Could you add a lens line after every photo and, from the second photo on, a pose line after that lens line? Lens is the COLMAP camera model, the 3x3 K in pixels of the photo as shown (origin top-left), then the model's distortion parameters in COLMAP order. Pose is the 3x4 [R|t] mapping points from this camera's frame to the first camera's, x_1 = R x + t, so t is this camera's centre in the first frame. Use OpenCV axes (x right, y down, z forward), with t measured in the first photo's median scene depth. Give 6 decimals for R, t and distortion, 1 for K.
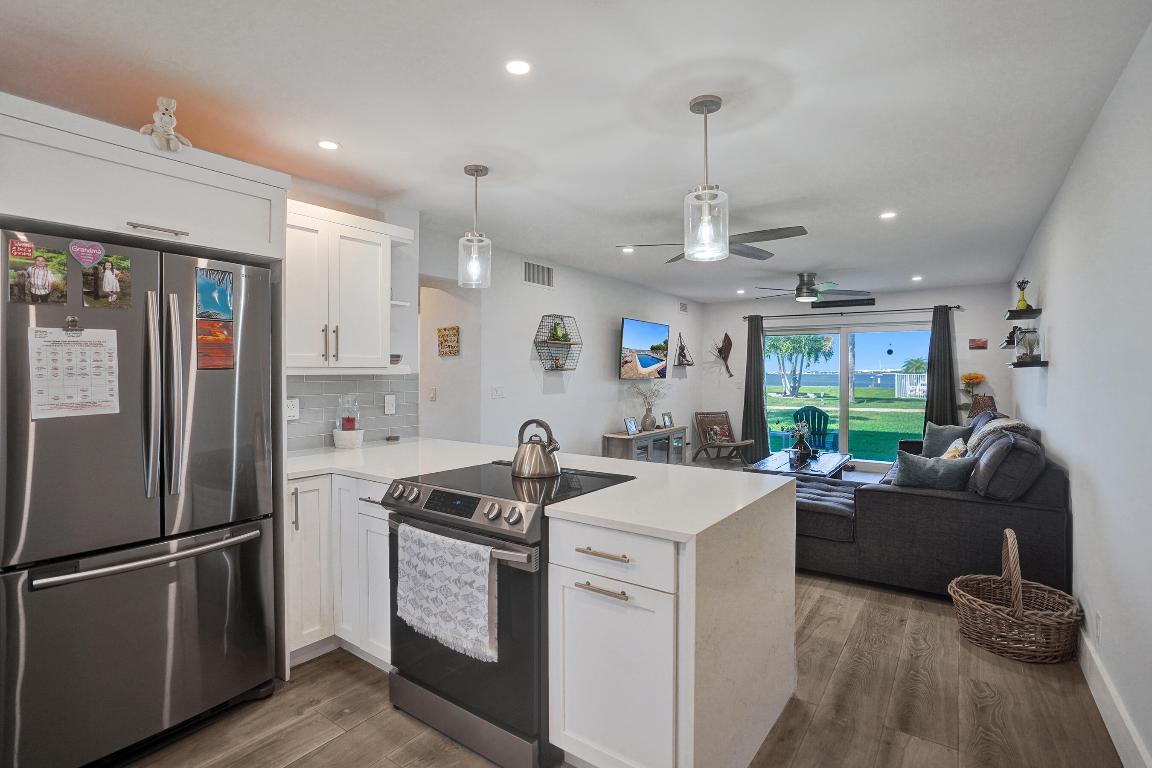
lens RADIAL K [[557.6, 0, 593.7], [0, 557.6, 368.0], [0, 0, 1]] dist [-0.035051, 0.006261]
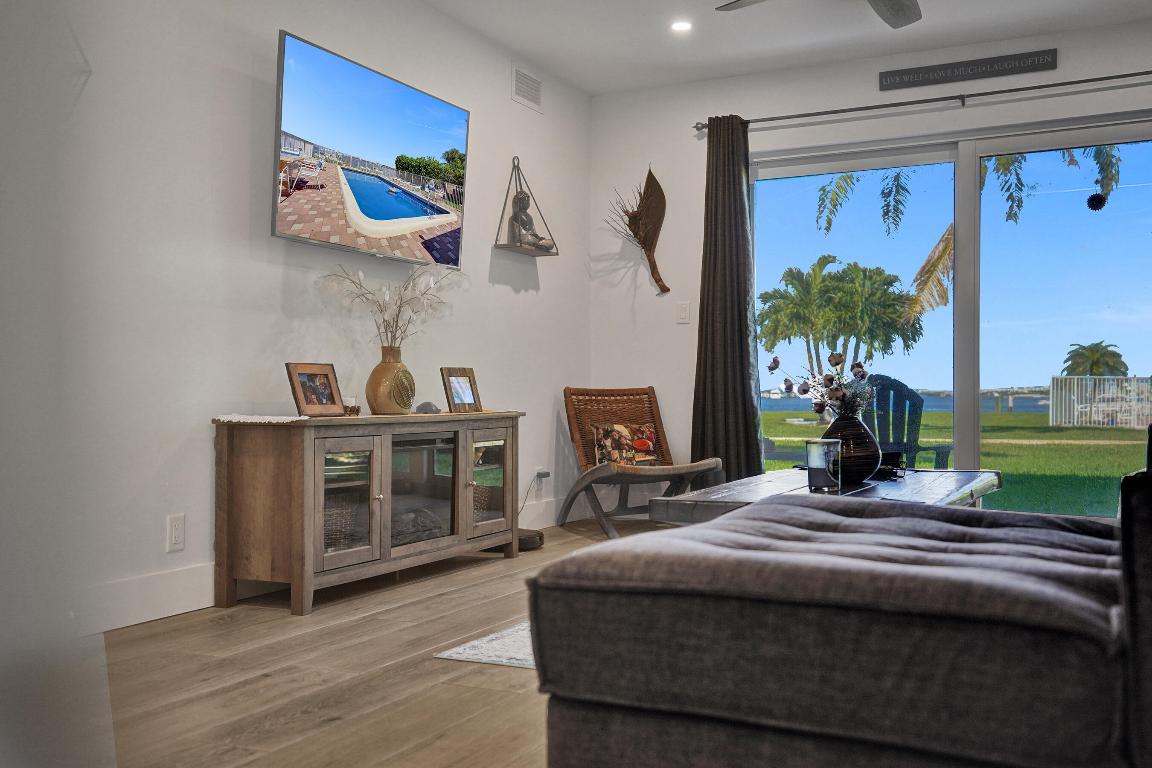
lens RADIAL K [[1117.9, 0, 586.2], [0, 1117.9, 396.1], [0, 0, 1]] dist [0.065802, 0.000000]
pose [[0.992651, -0.004083, 0.120941, 0.114991], [0.003627, 0.999985, 0.003998, 0.086145], [-0.120955, -0.003530, 0.992652, 0.296468]]
